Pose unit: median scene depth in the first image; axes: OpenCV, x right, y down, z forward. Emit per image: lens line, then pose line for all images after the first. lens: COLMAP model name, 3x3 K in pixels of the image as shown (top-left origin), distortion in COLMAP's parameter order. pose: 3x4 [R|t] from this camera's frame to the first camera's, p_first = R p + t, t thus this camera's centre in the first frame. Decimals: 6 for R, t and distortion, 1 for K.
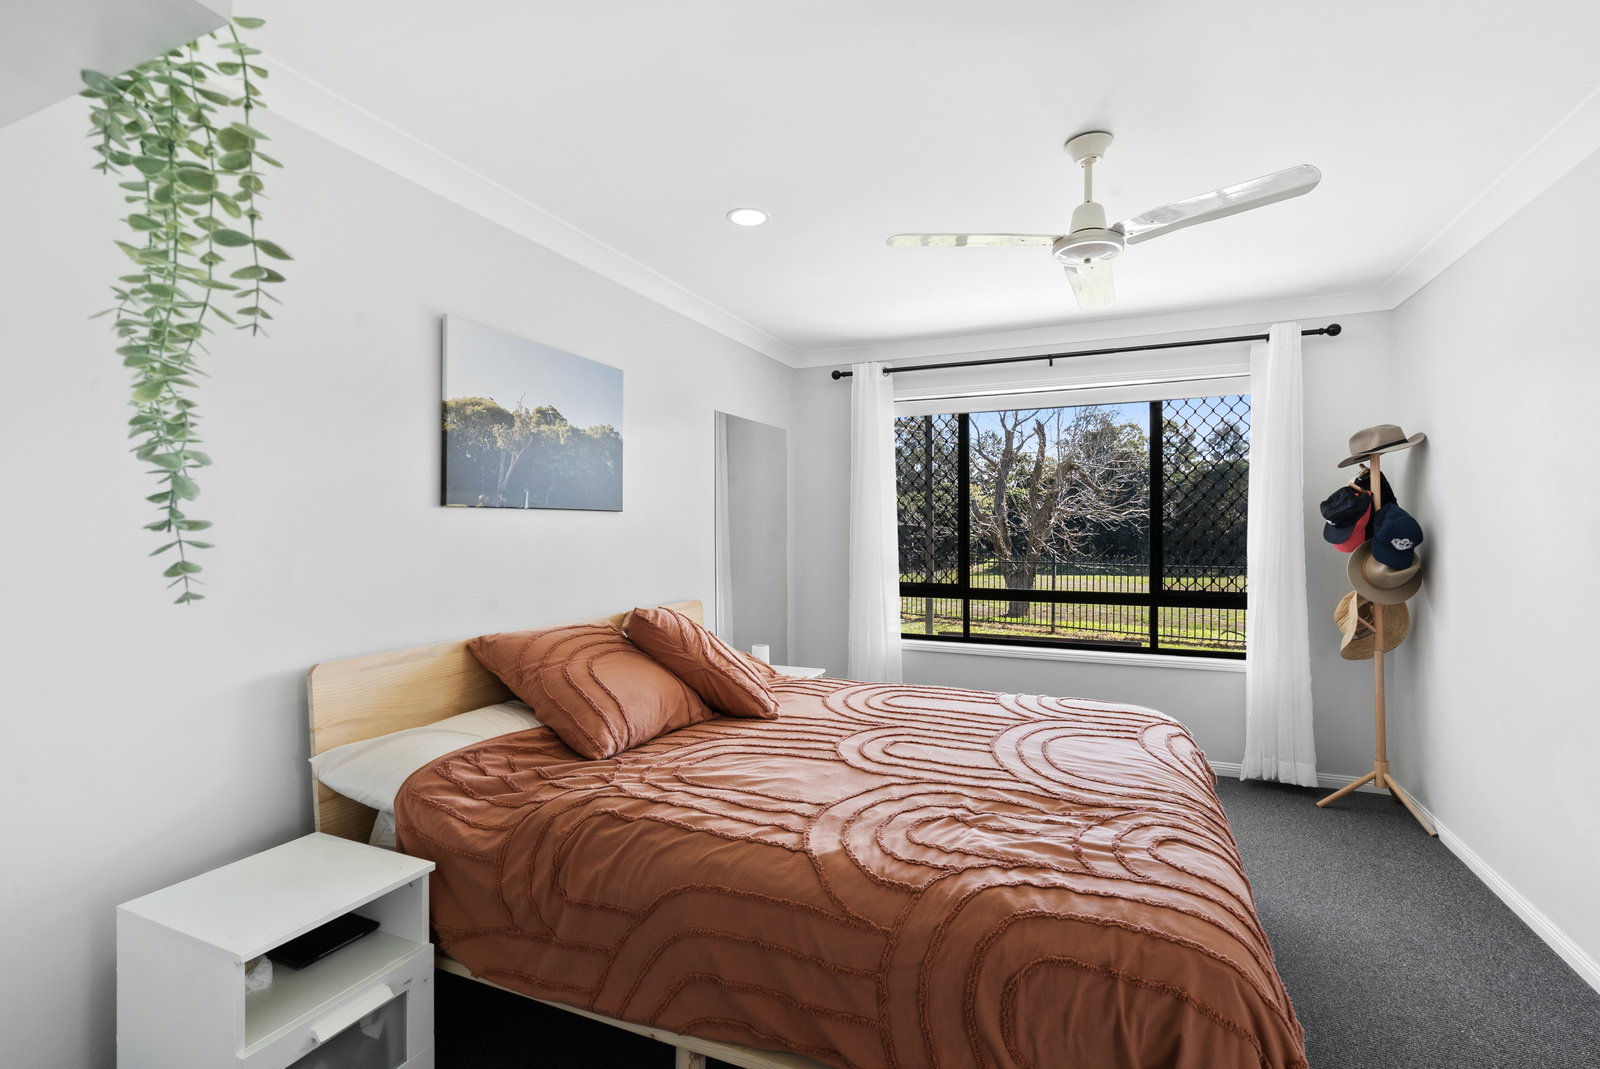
lens RADIAL K [[740.5, 0, 804.0], [0, 740.5, 526.6], [0, 0, 1]] dist [-0.008206, 0.002679]
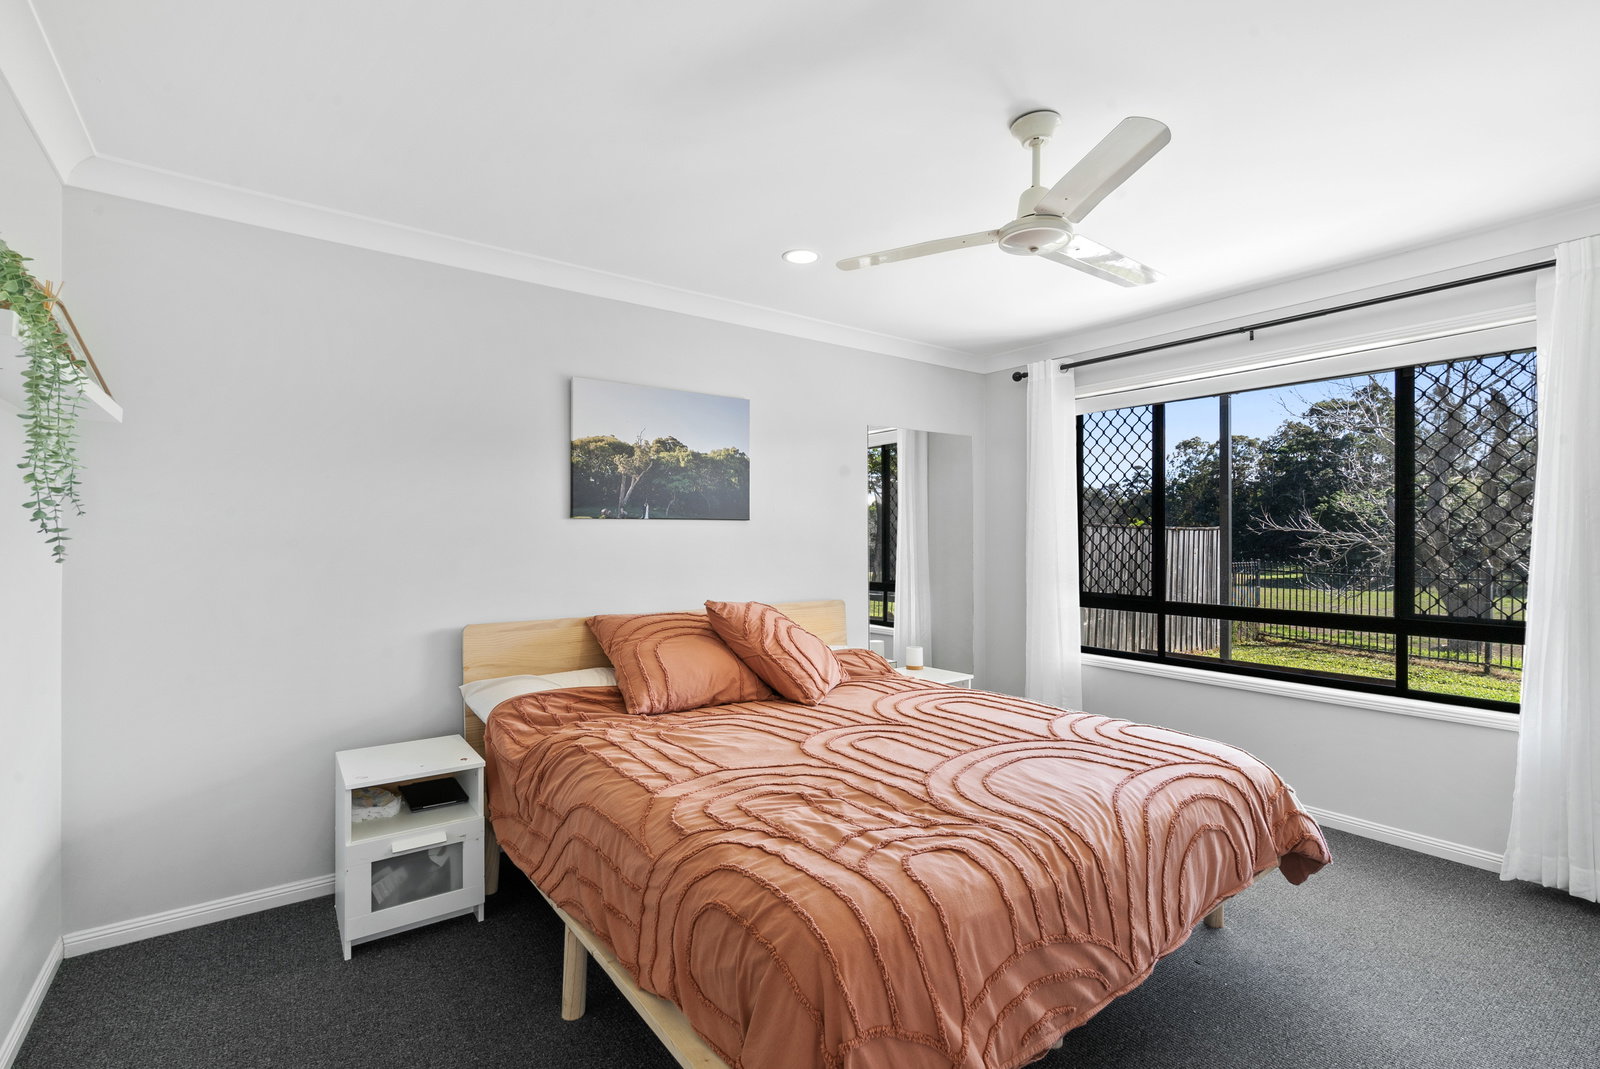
lens RADIAL K [[740.5, 0, 797.3], [0, 740.5, 534.4], [0, 0, 1]] dist [-0.008206, 0.002679]
pose [[0.861708, -0.002350, -0.507399, 0.559442], [0.002577, 0.999997, -0.000255, 0.003684], [0.507398, -0.001087, 0.861711, 0.034460]]
